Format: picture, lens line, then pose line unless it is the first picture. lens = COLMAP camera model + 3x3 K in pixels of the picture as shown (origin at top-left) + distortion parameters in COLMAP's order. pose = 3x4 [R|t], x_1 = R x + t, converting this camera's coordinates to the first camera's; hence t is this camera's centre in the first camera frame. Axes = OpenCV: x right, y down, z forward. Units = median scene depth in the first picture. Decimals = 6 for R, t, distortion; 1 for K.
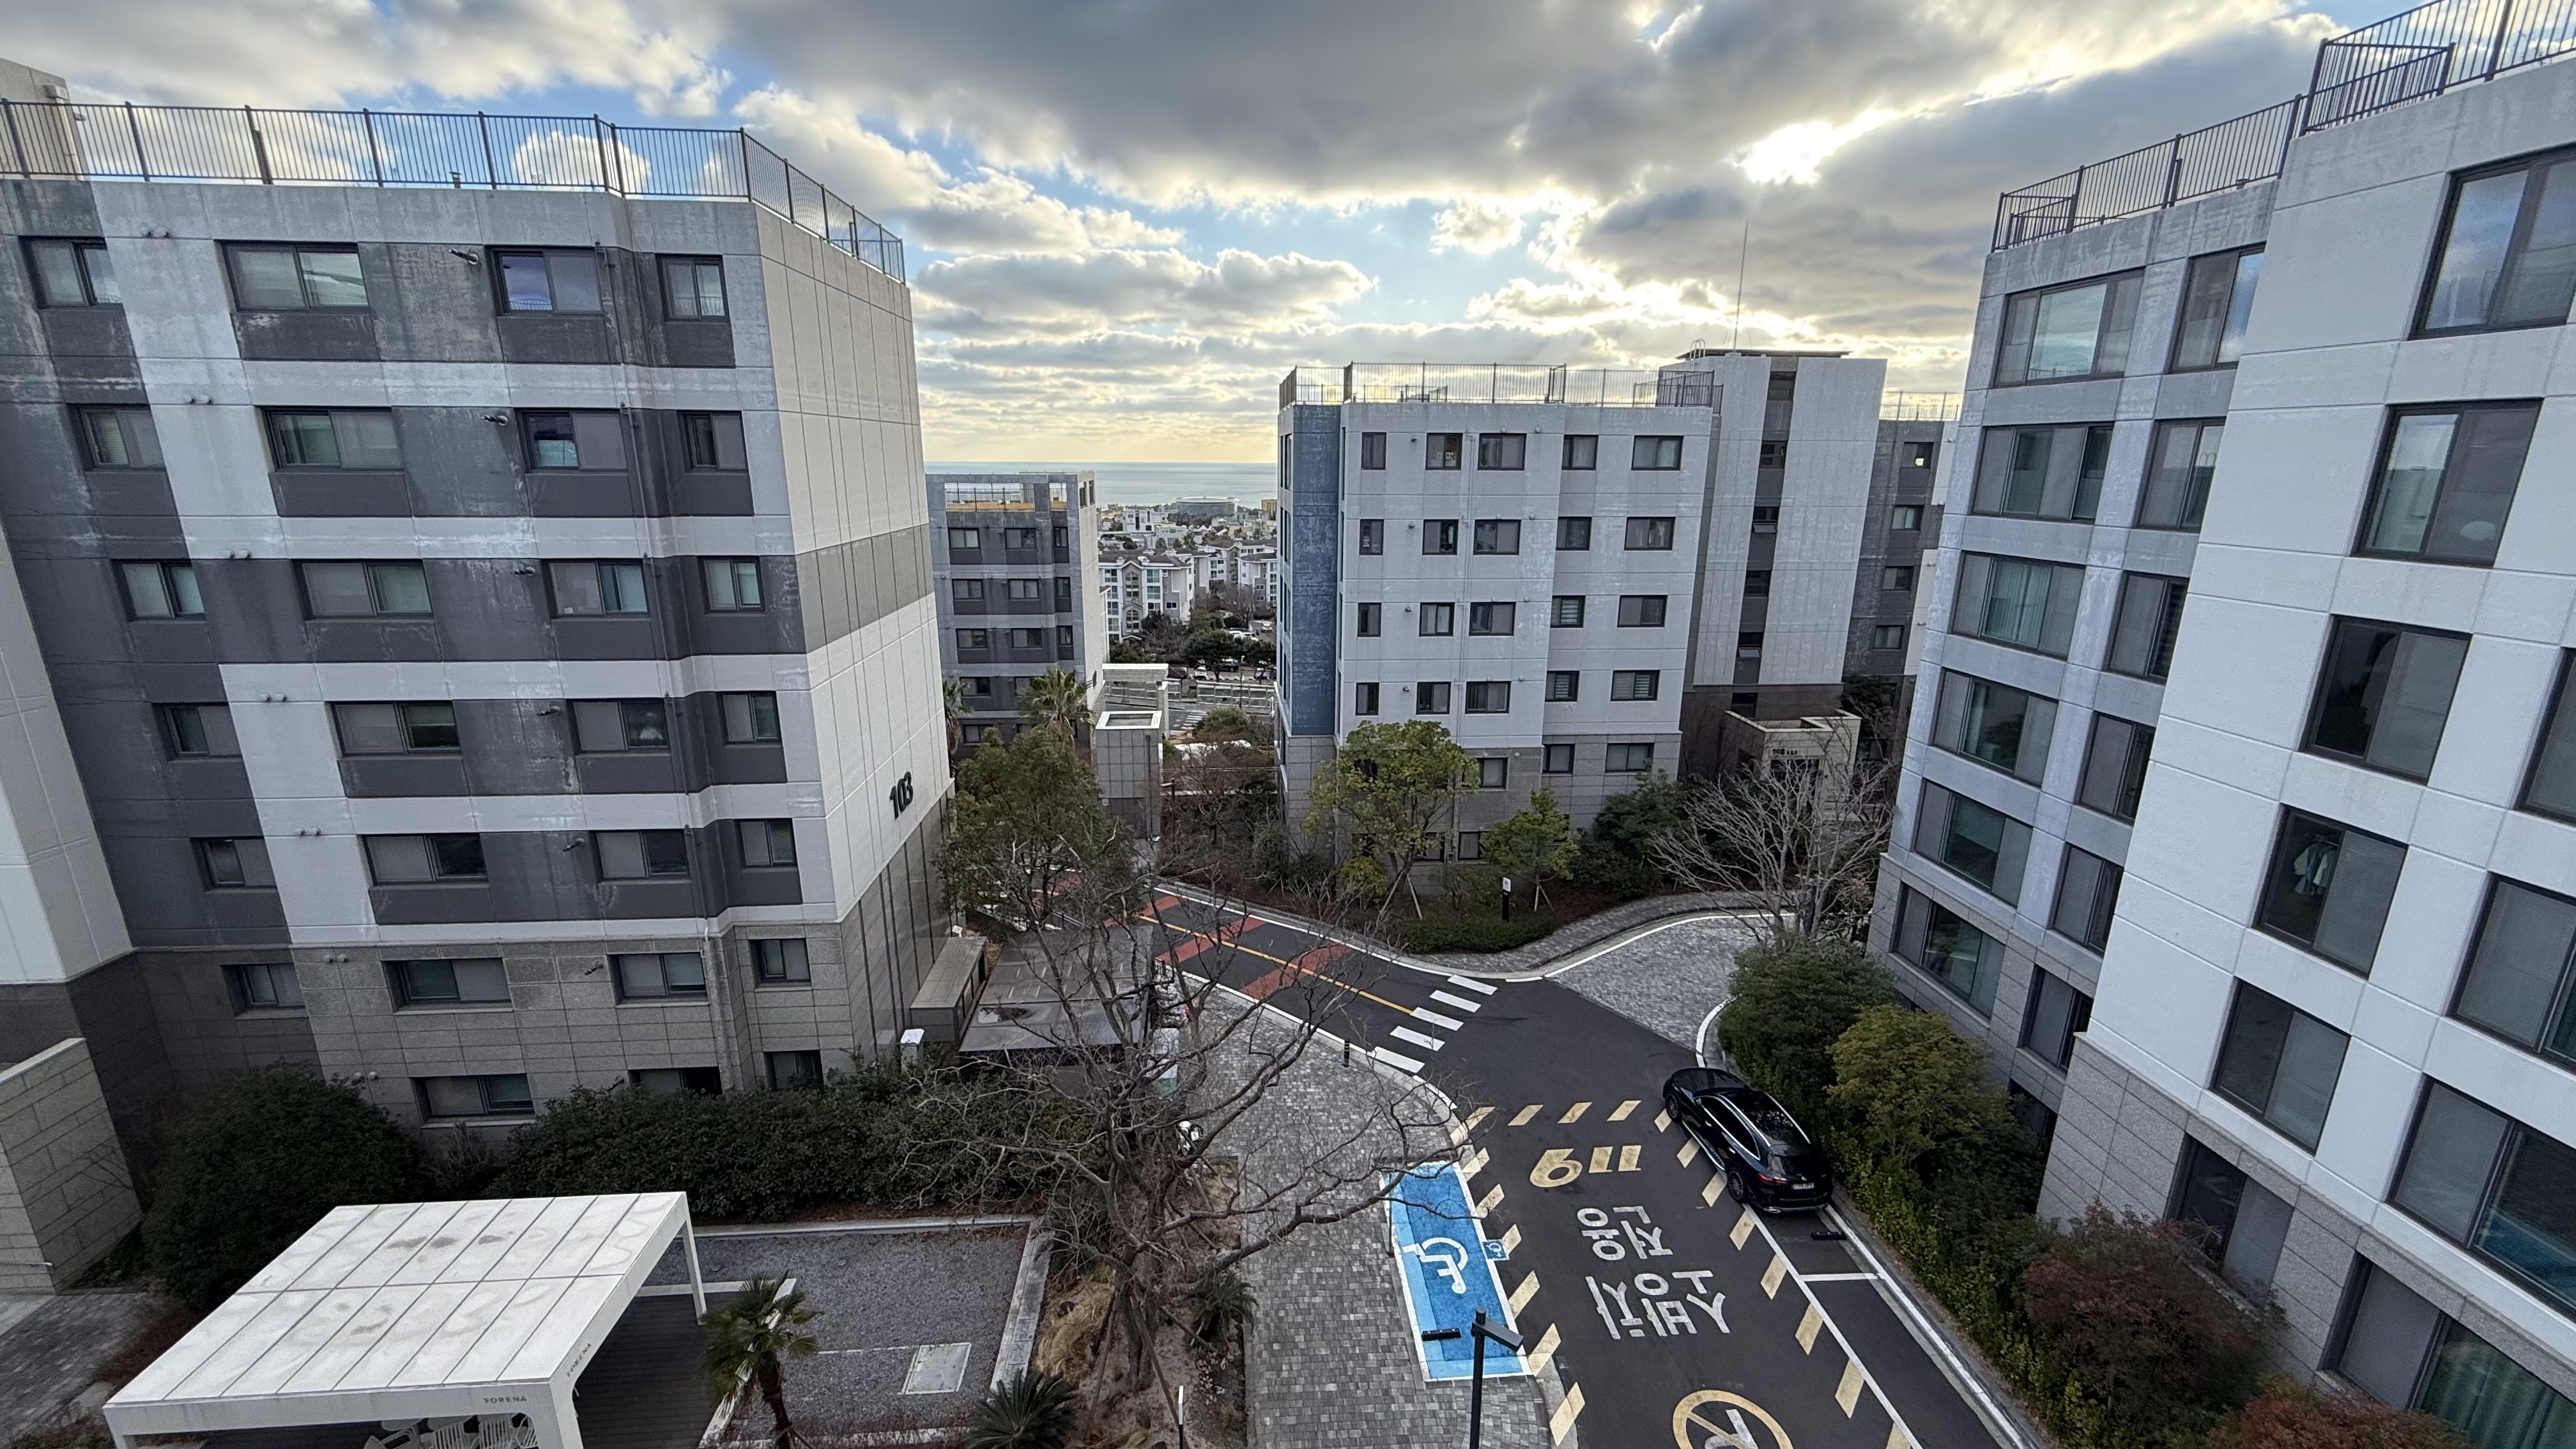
lens RADIAL K [[1033.7, 0, 1291.6], [0, 1033.7, 724.2], [0, 0, 1]] dist [-0.001241, 0.000044]
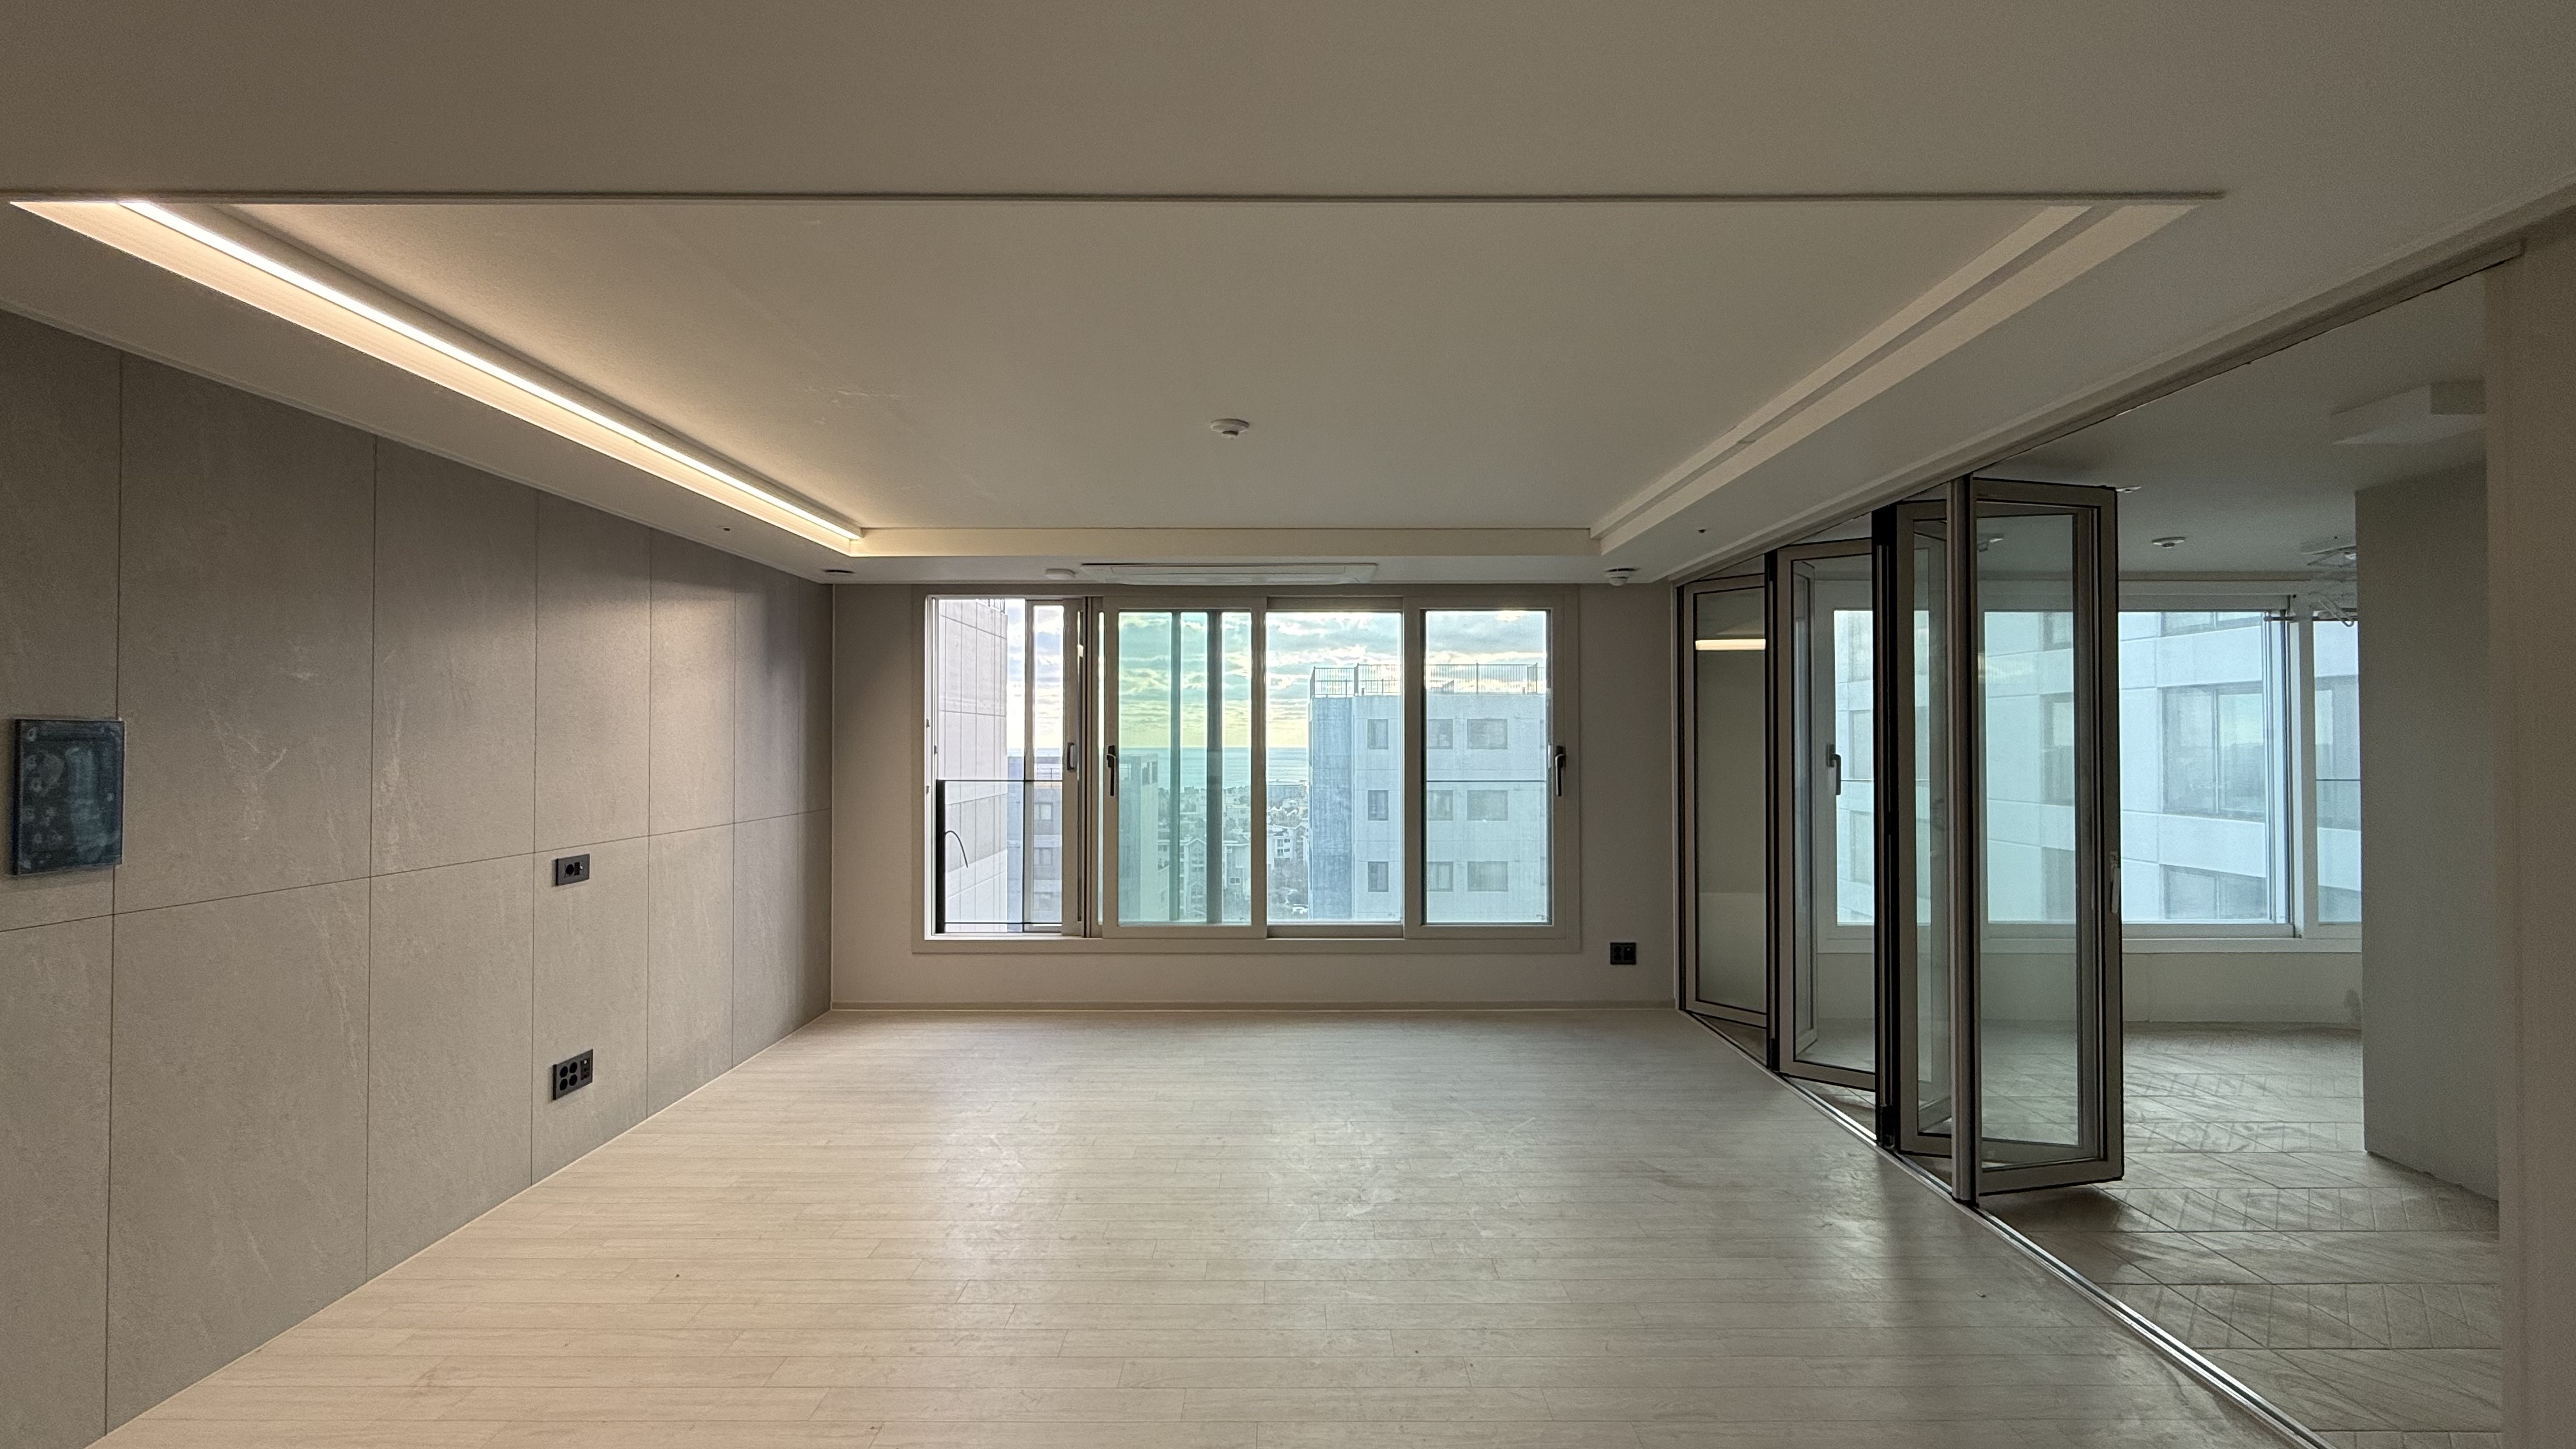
lens RADIAL K [[1033.7, 0, 1288.4], [0, 1033.7, 726.6], [0, 0, 1]] dist [-0.001241, 0.000044]
pose [[0.997710, -0.009872, -0.066905, 0.089030], [-0.008075, 0.964822, -0.262780, 0.066813], [0.067146, 0.262719, 0.962533, -0.251440]]
